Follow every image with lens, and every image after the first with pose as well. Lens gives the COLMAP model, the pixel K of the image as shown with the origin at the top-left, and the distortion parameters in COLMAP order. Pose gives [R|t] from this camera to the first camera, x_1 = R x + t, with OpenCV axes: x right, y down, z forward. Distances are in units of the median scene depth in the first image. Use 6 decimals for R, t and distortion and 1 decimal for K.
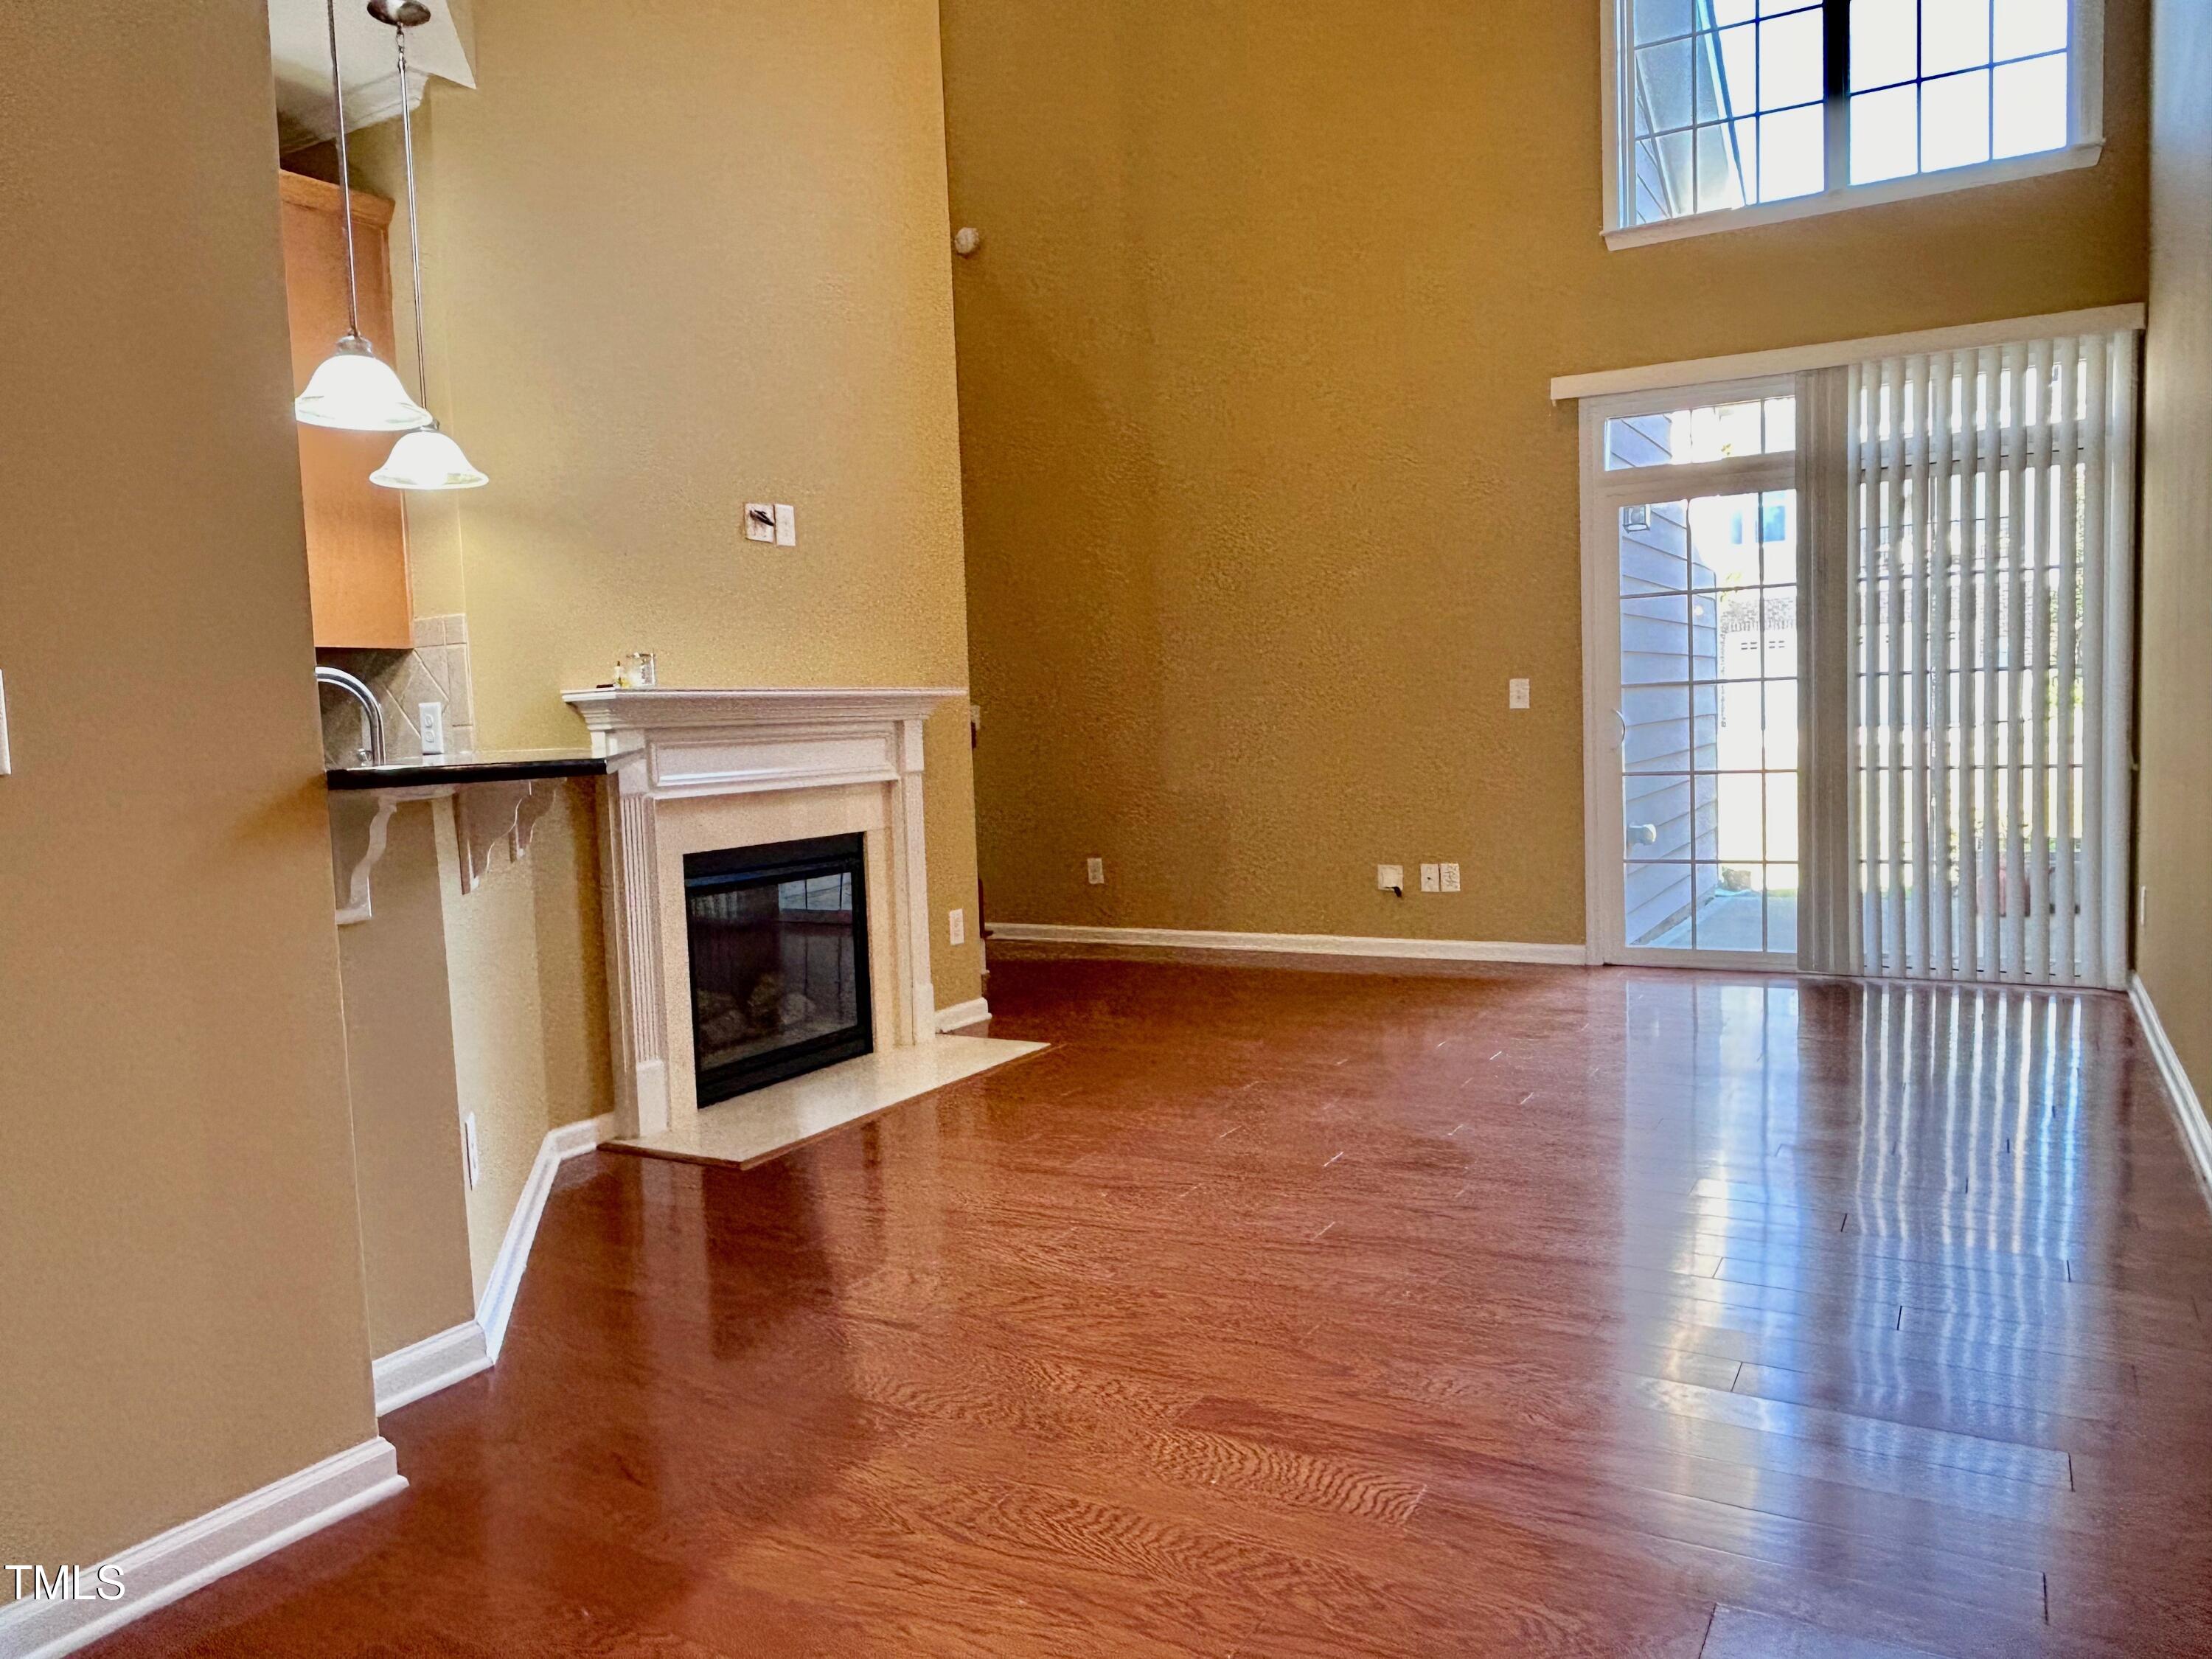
lens RADIAL K [[1540.2, 0, 1112.2], [0, 1540.2, 826.2], [0, 0, 1]] dist [0.005254, -0.009264]
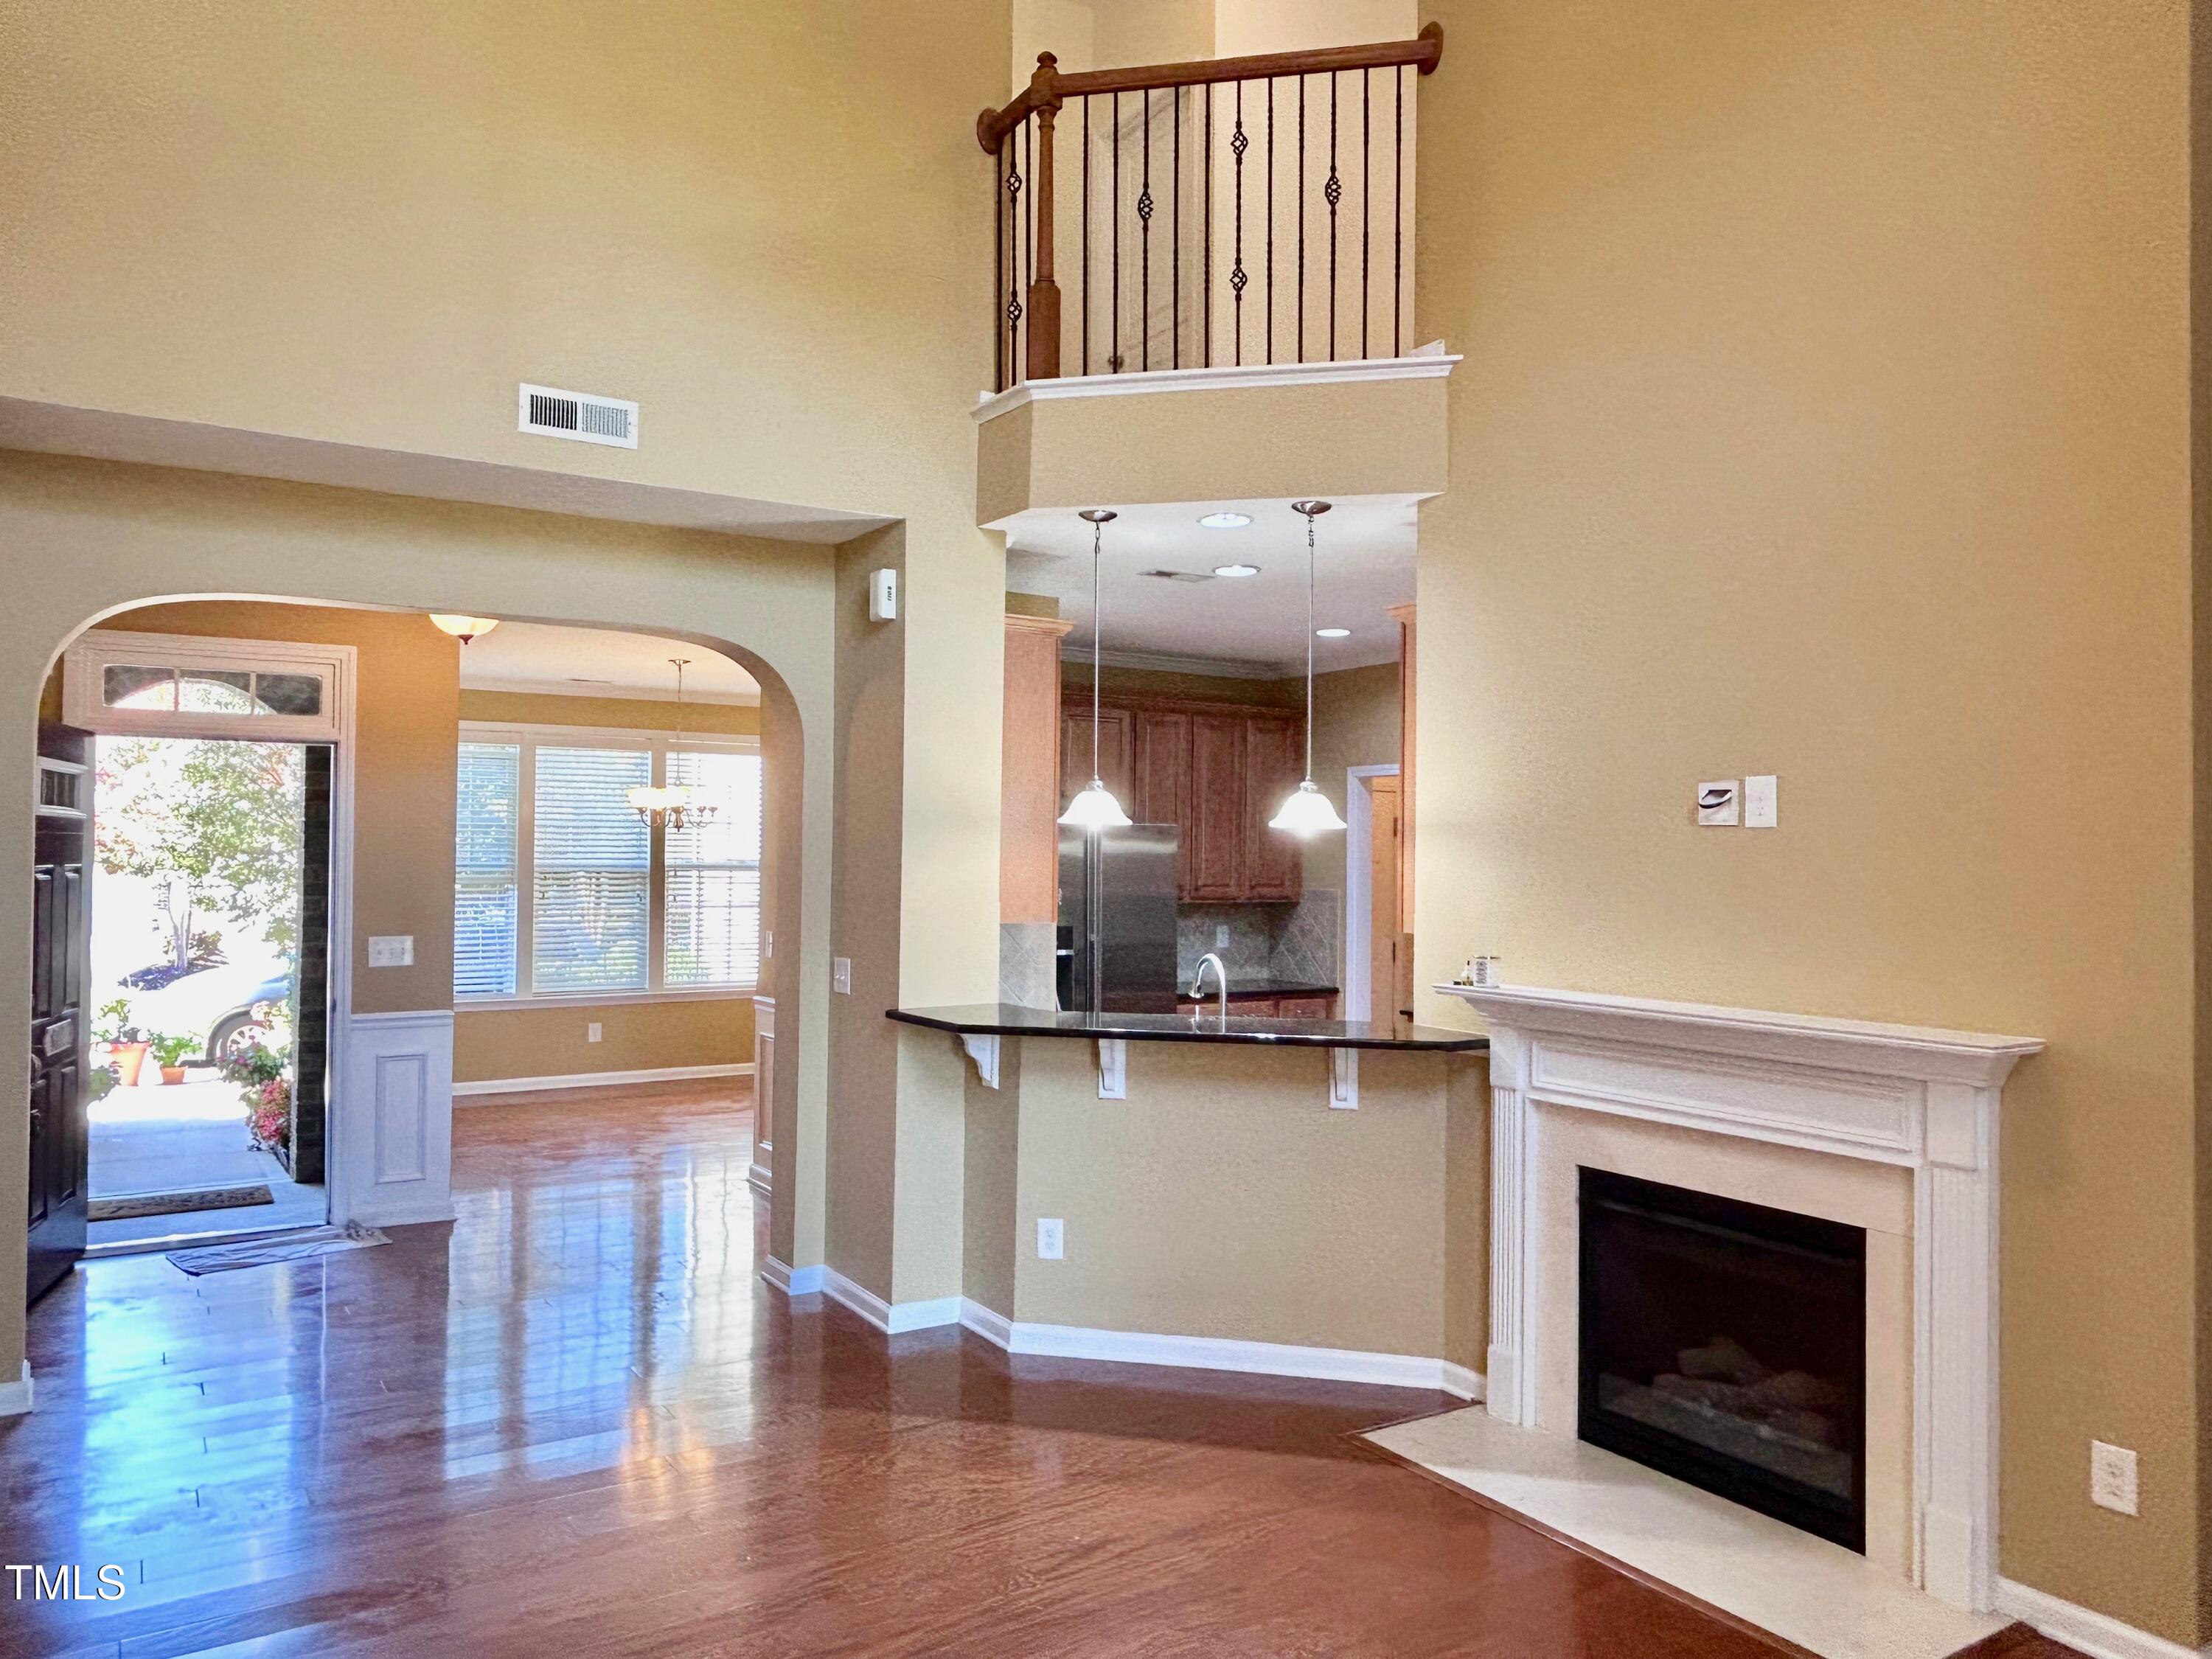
lens RADIAL K [[1540.2, 0, 1102.5], [0, 1540.2, 823.4], [0, 0, 1]] dist [0.005254, -0.009264]
pose [[-0.465446, 0.014569, -0.884956, 0.574052], [-0.055687, 0.997401, 0.045709, -0.180161], [0.883323, 0.070555, -0.463425, 0.953316]]
